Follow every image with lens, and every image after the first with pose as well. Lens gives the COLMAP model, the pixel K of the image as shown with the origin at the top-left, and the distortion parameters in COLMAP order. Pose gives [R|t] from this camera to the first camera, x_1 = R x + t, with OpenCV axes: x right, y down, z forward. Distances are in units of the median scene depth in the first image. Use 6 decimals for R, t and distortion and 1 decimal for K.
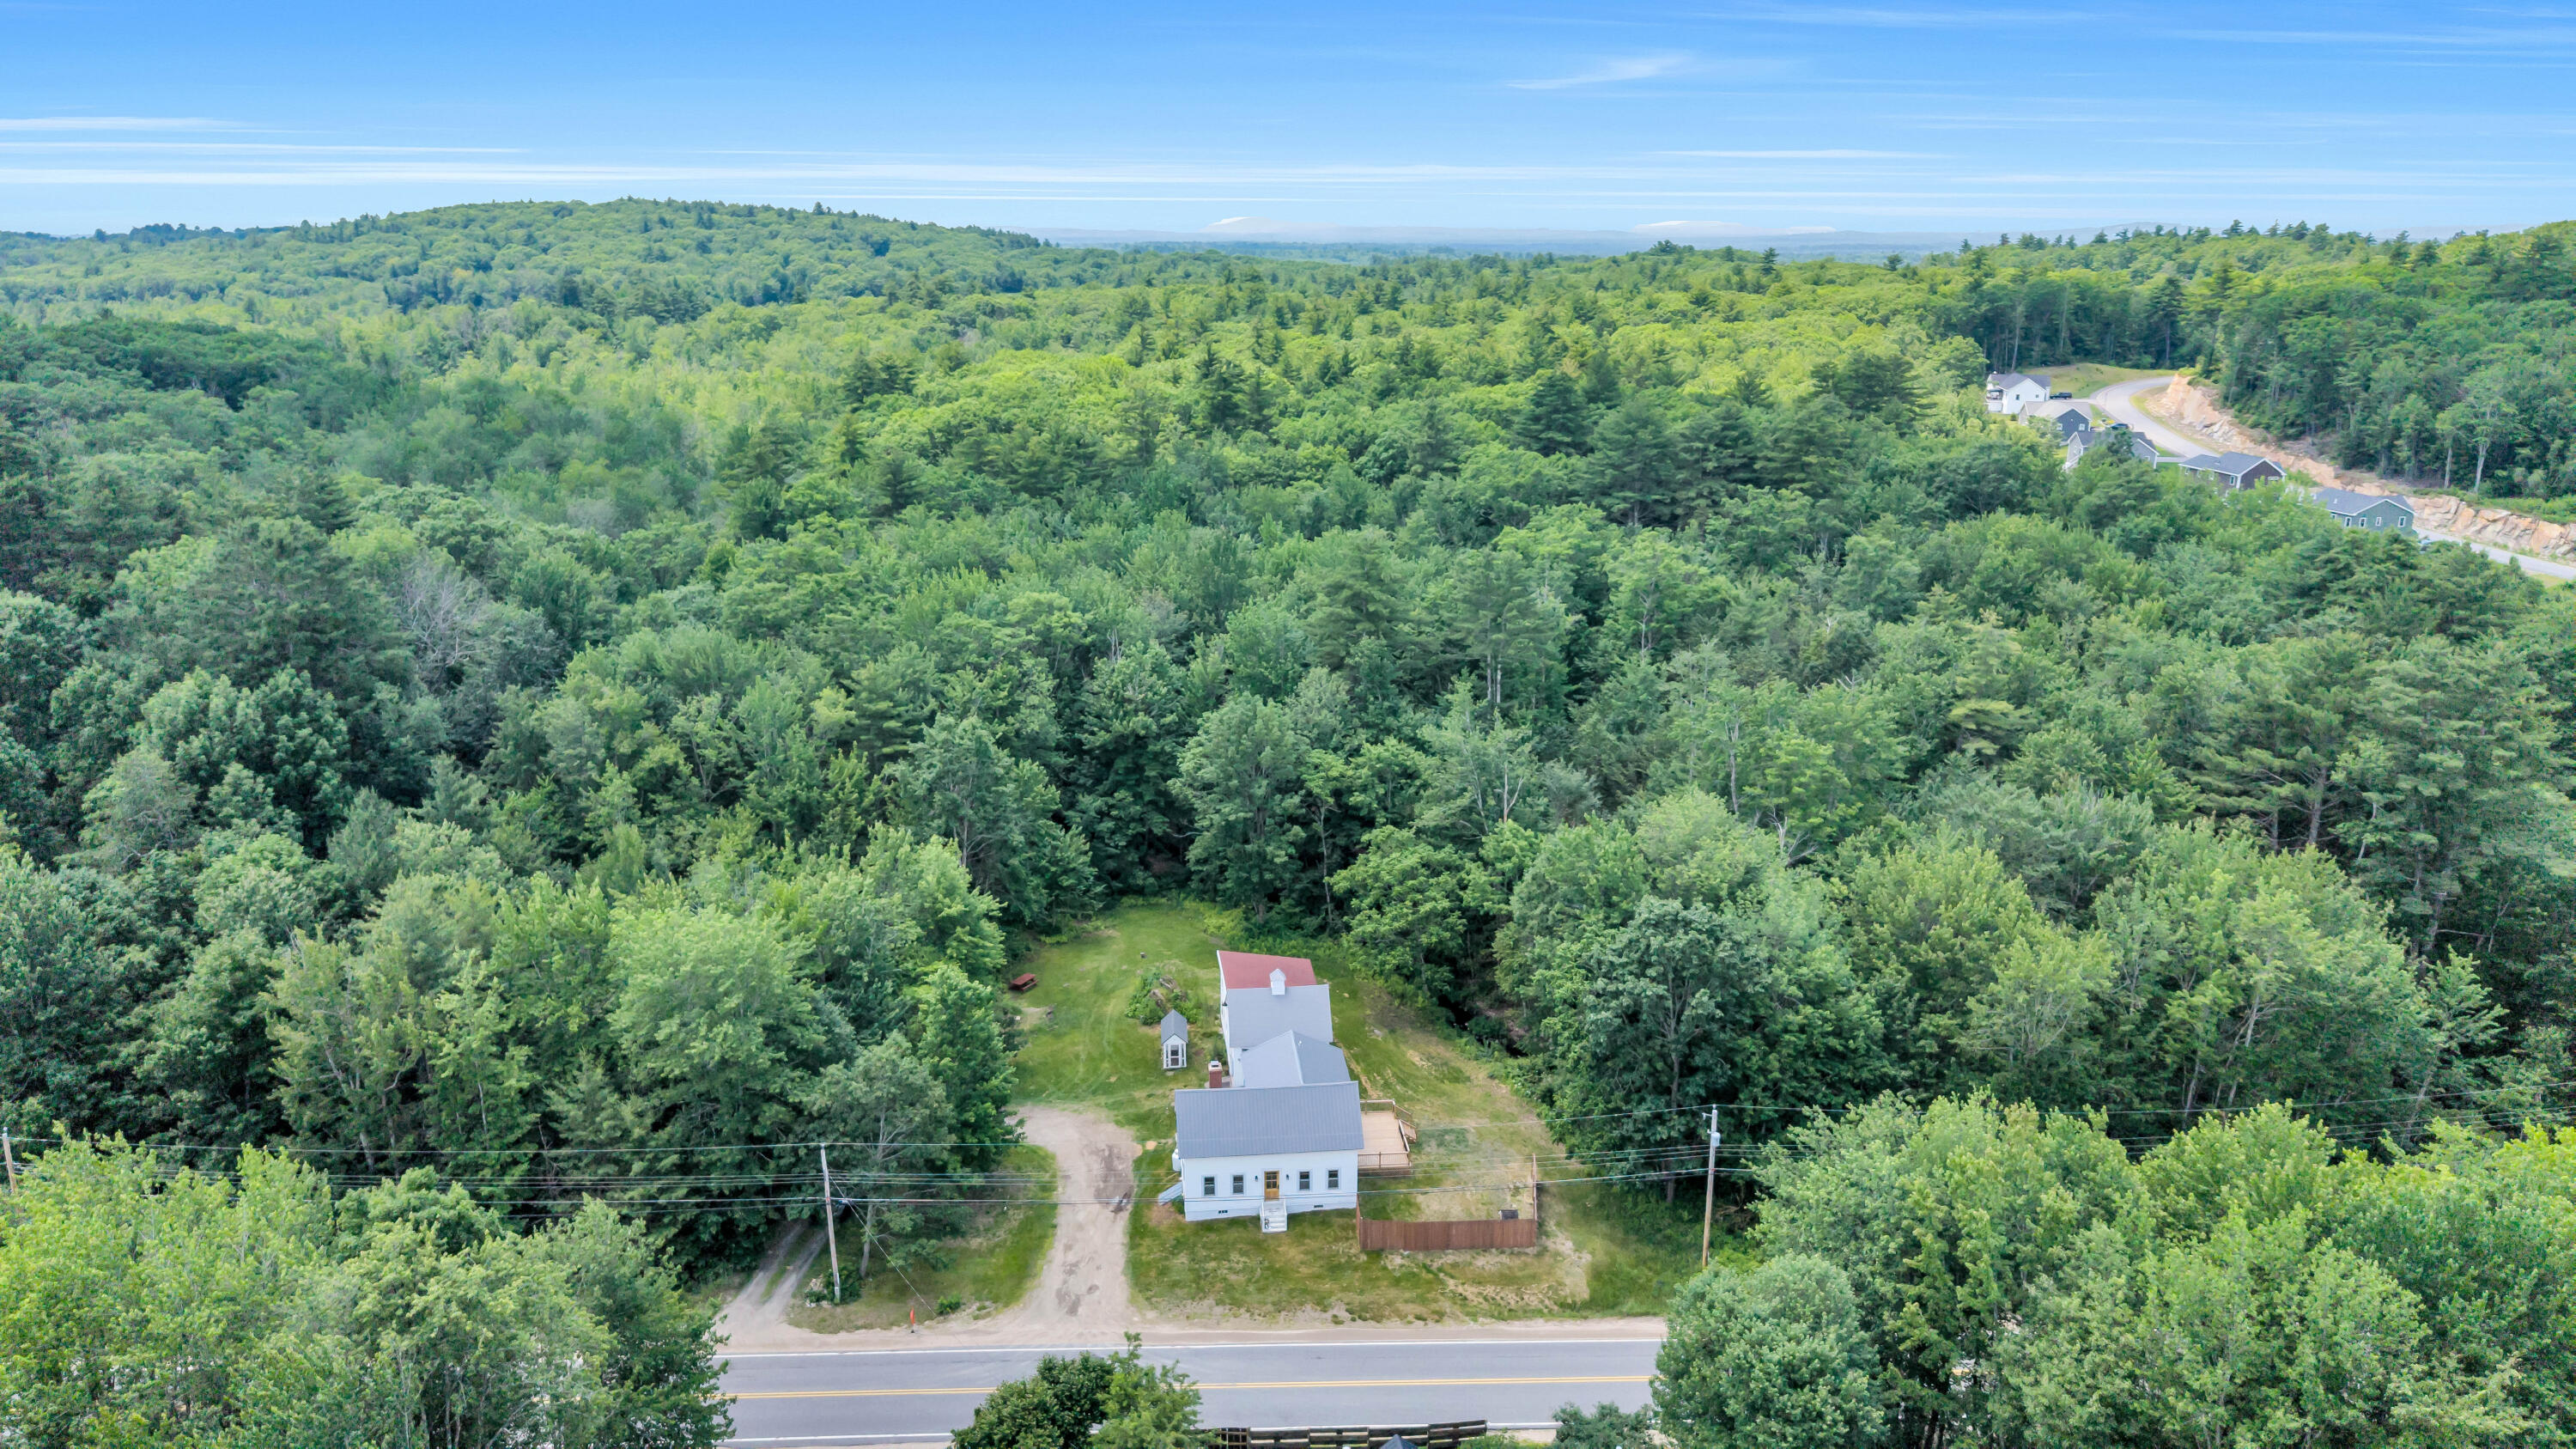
lens RADIAL K [[1731.2, 0, 1299.2], [0, 1731.2, 719.9], [0, 0, 1]] dist [0.009799, -0.003573]
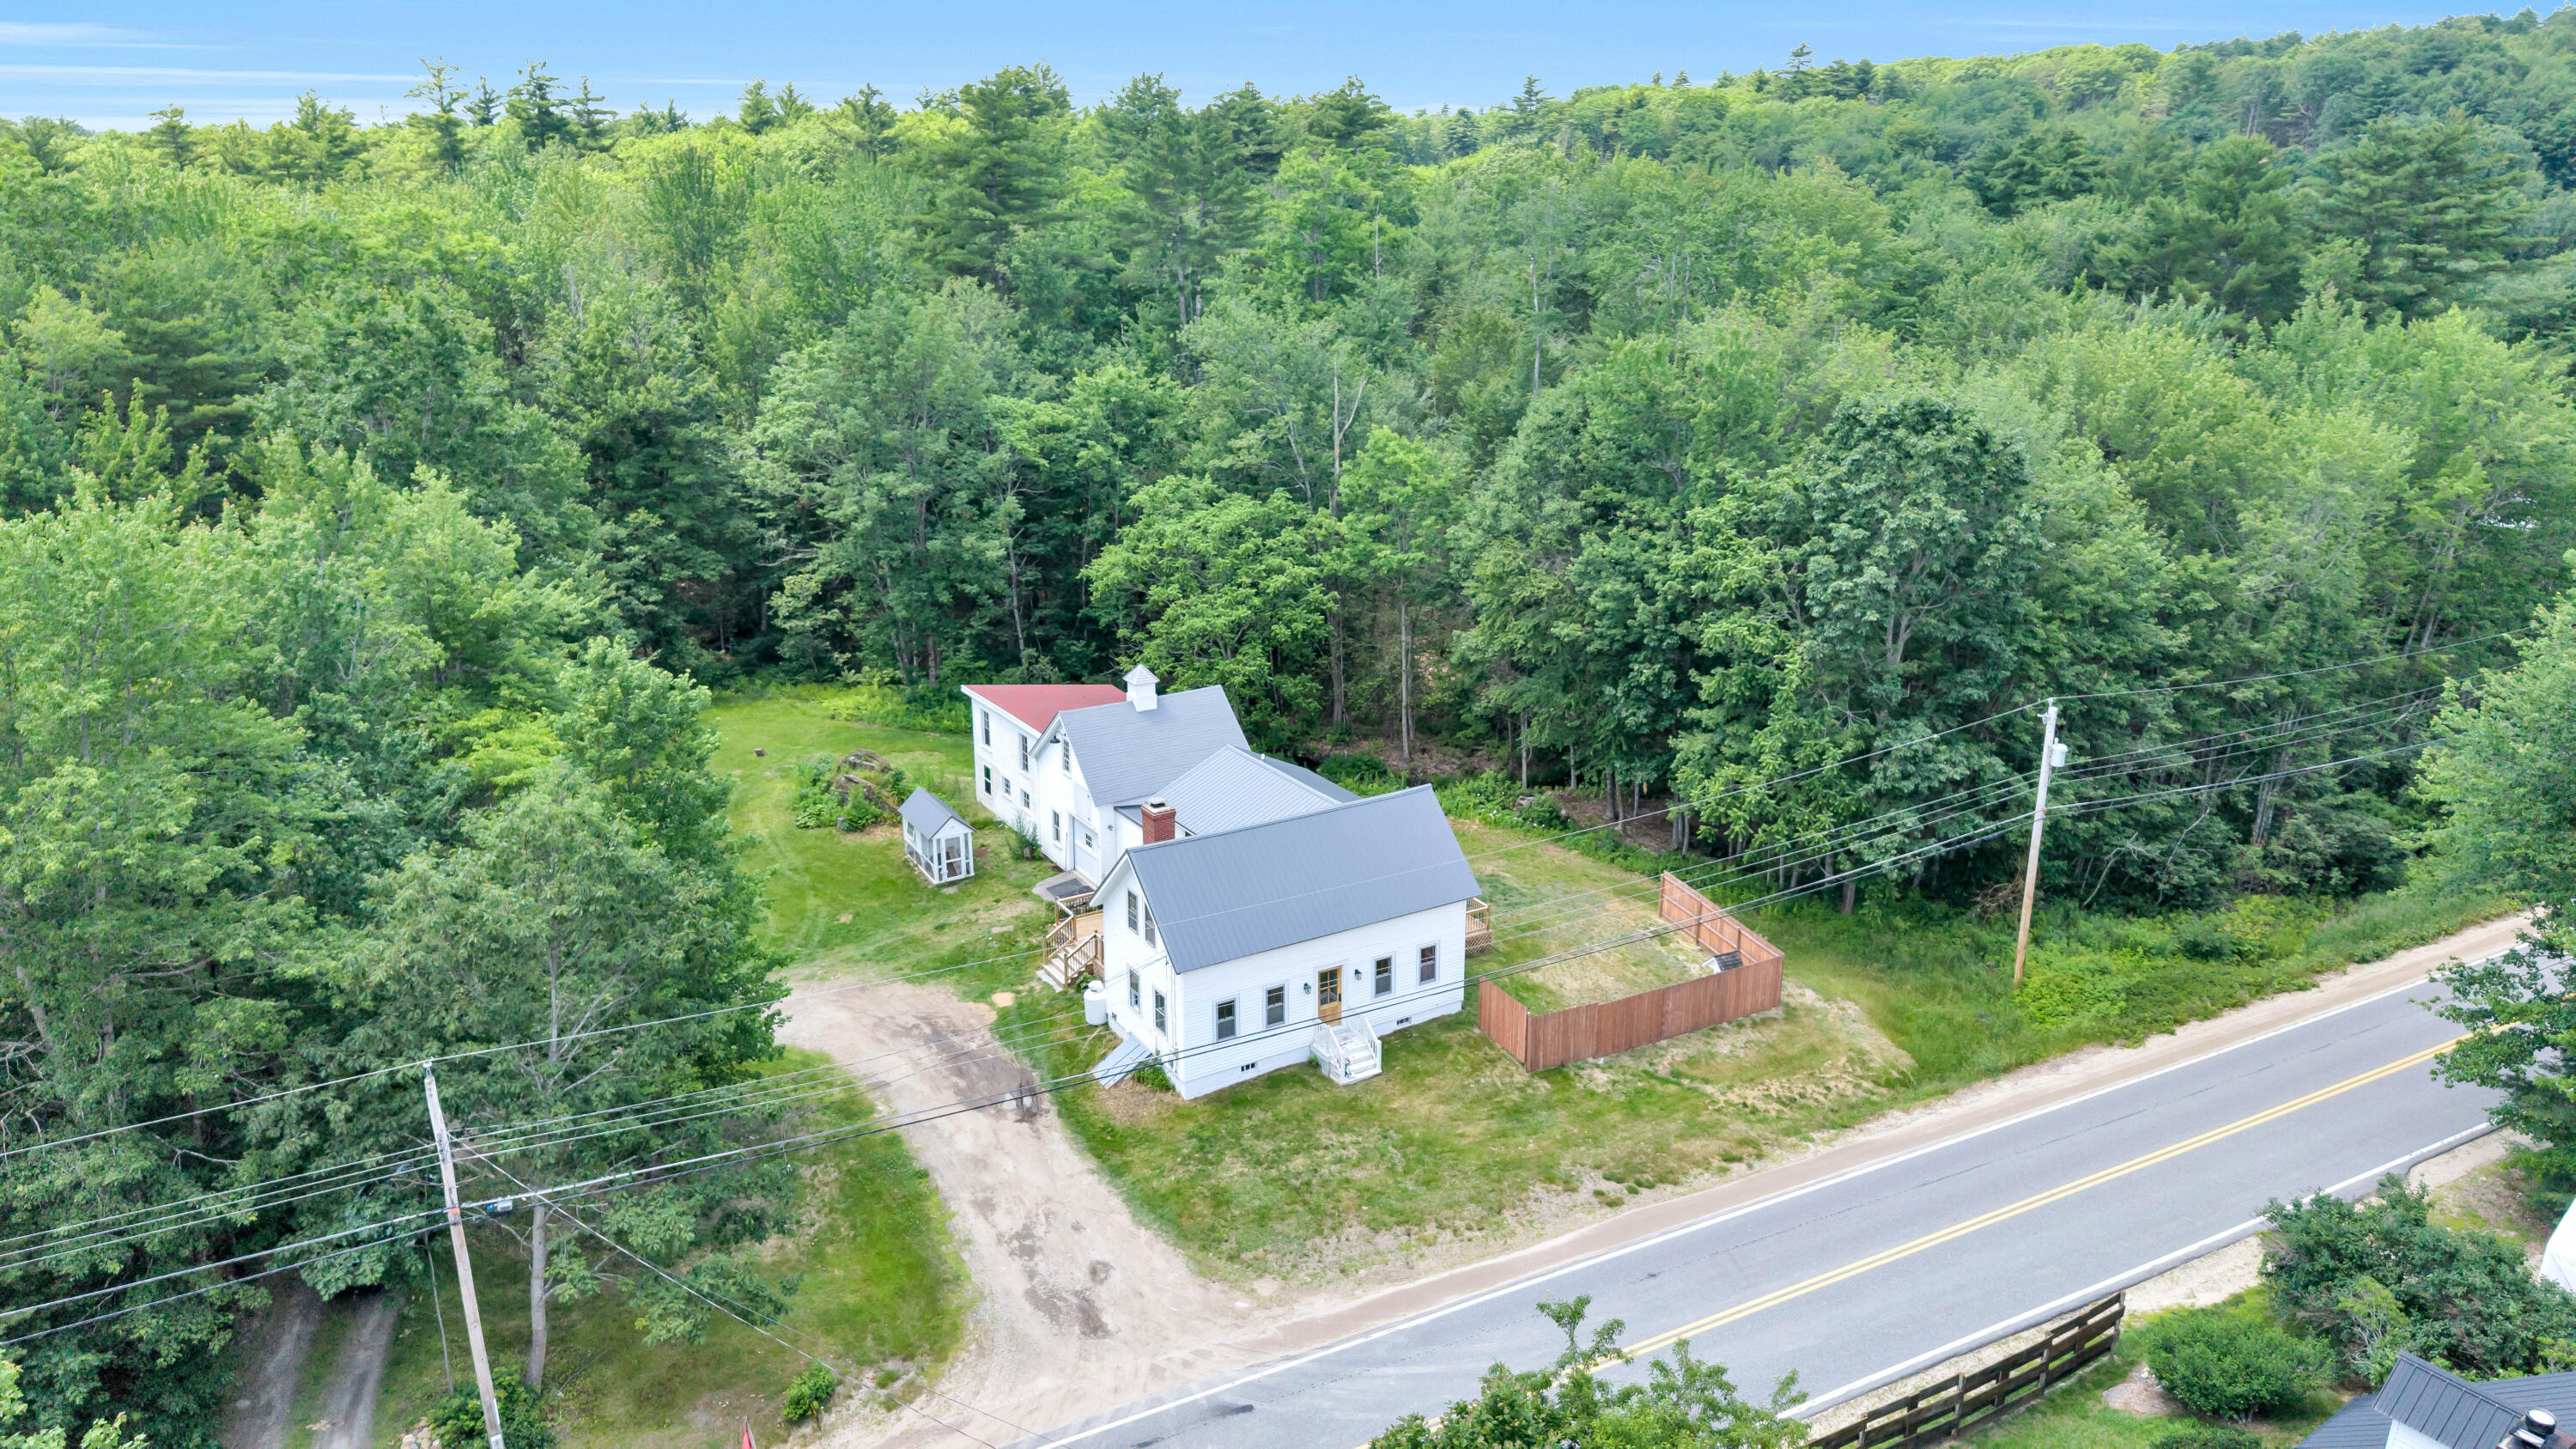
lens RADIAL K [[1731.2, 0, 1310.6], [0, 1731.2, 741.9], [0, 0, 1]] dist [0.009799, -0.003573]
pose [[0.897021, -0.130104, 0.422405, -0.229883], [0.115040, 0.991481, 0.061086, 0.160103], [-0.426754, -0.006203, 0.904347, 0.532554]]
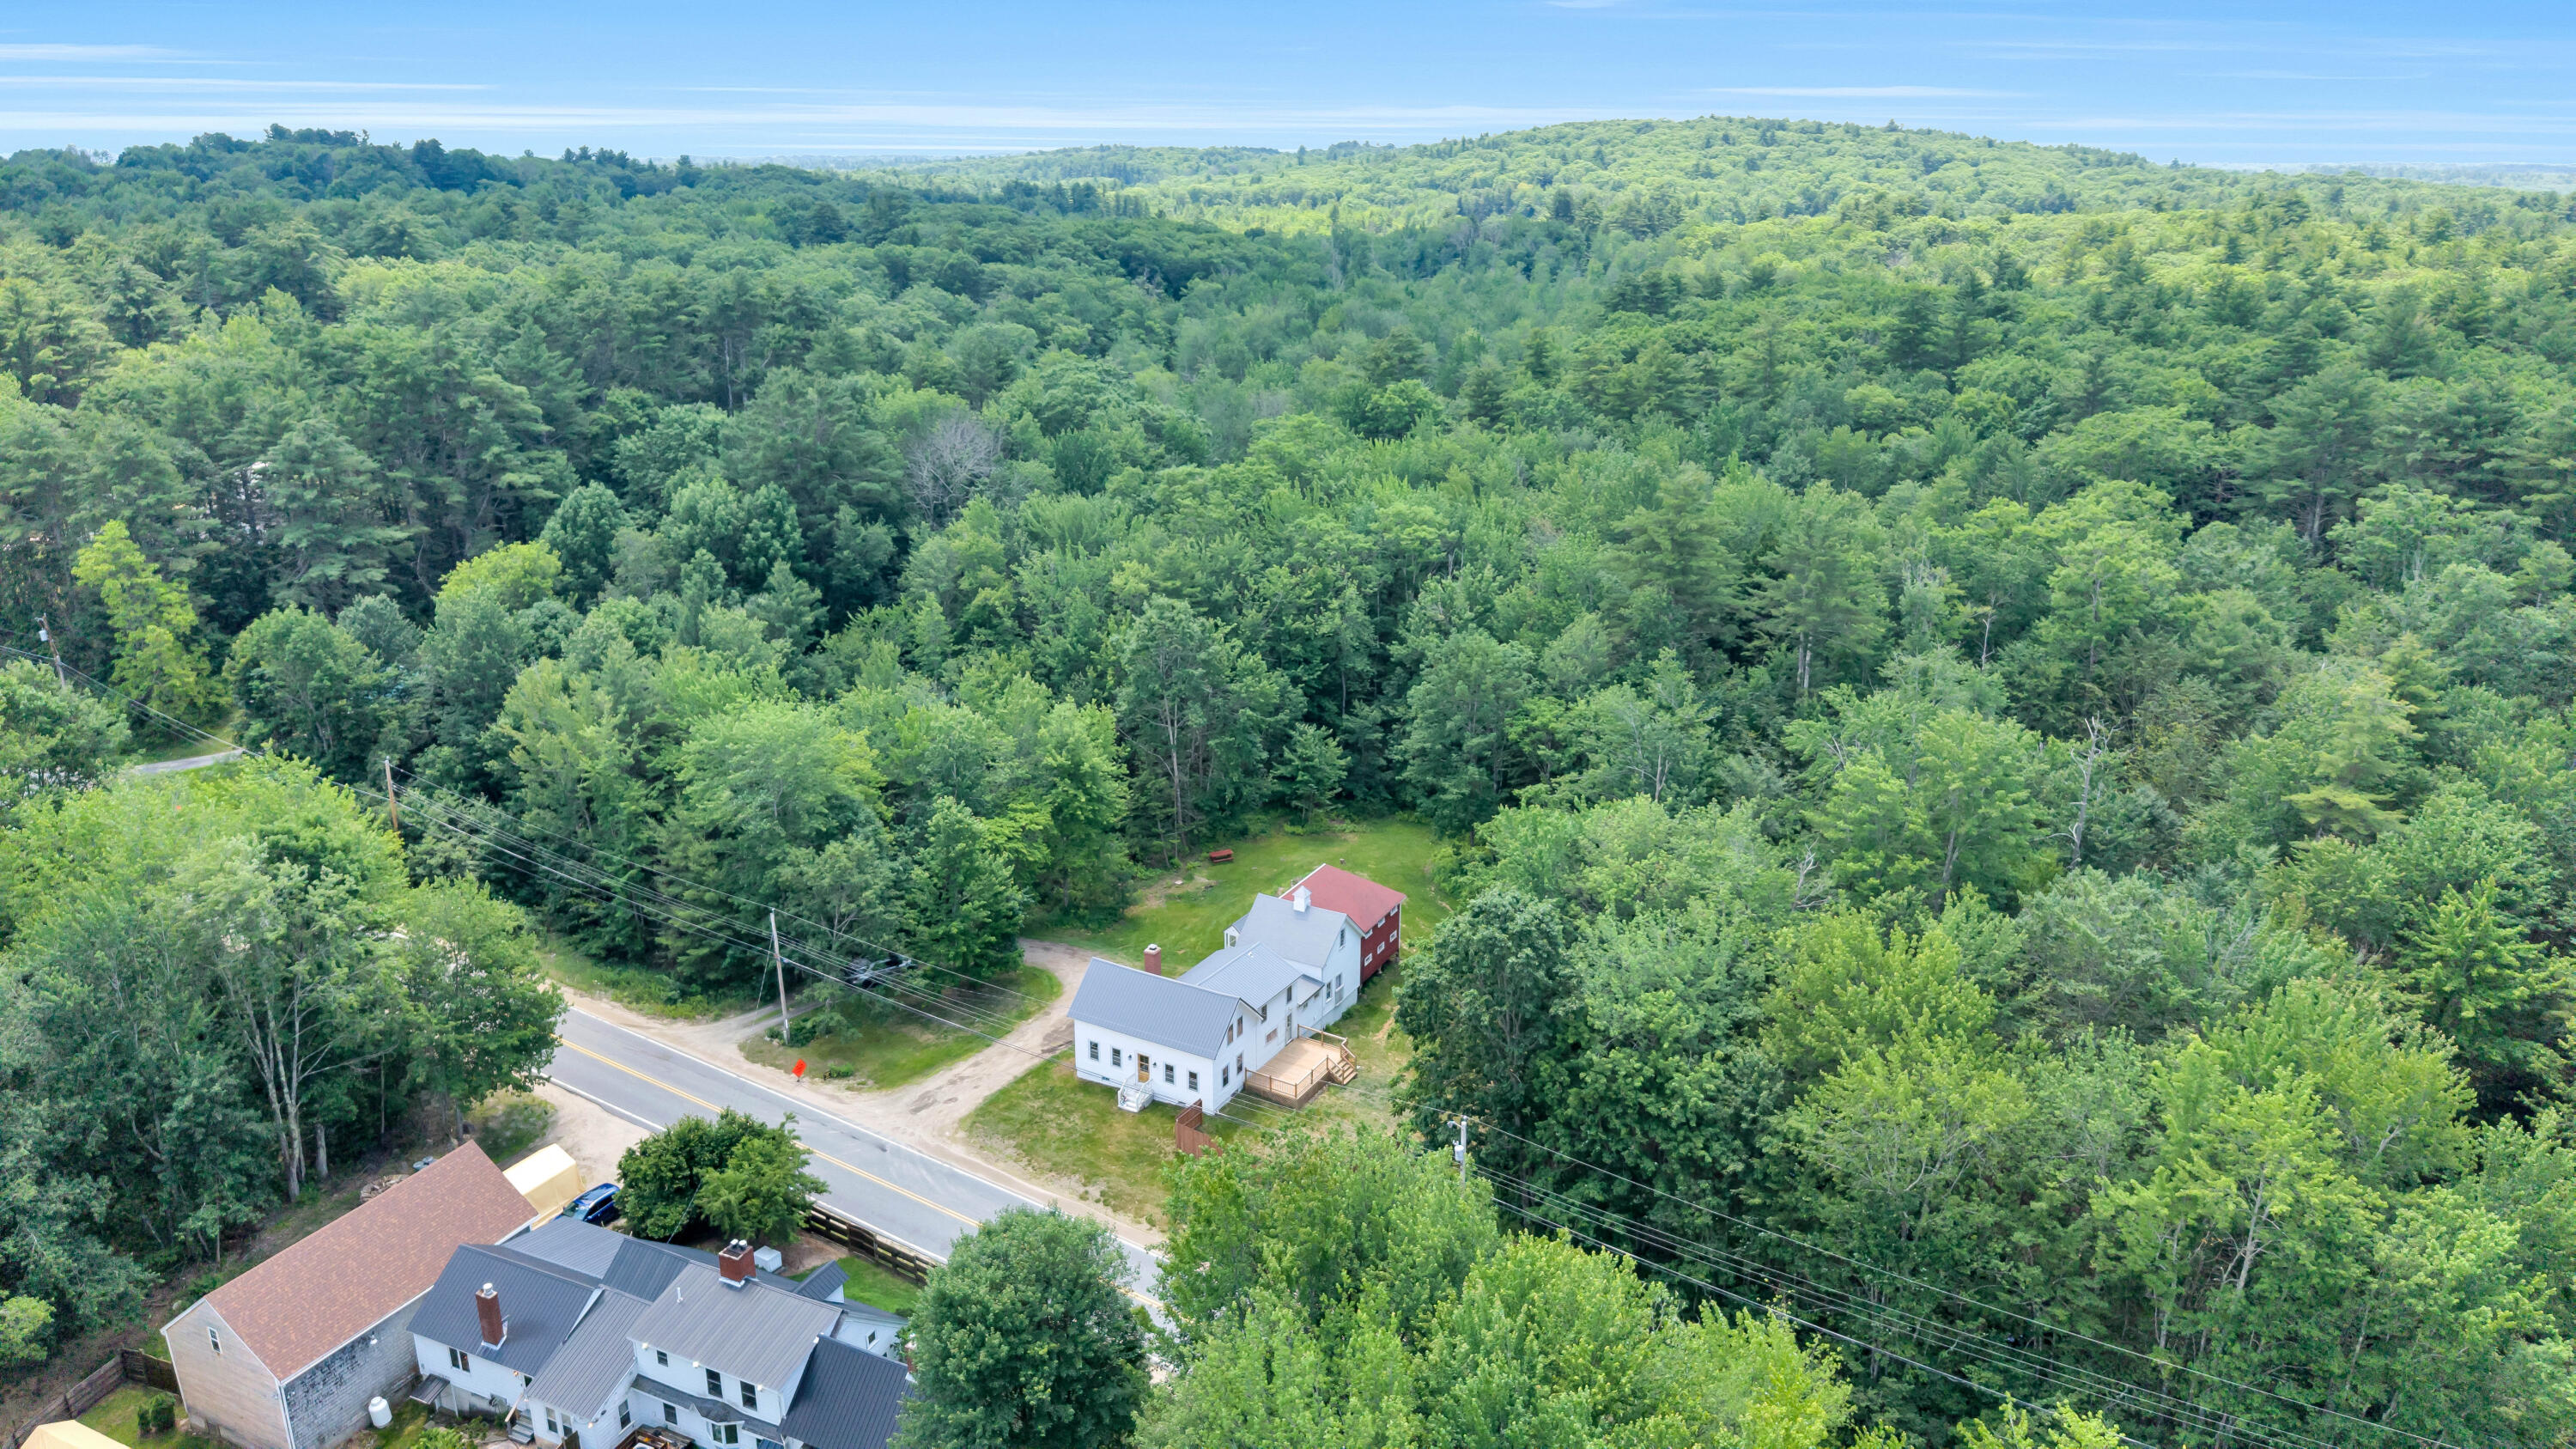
lens RADIAL K [[1731.2, 0, 1291.3], [0, 1731.2, 712.1], [0, 0, 1]] dist [0.009799, -0.003573]
pose [[0.810932, 0.184472, -0.555301, 0.597528], [-0.162421, 0.982676, 0.089256, -0.050948], [0.562146, 0.017812, 0.826846, 0.179773]]
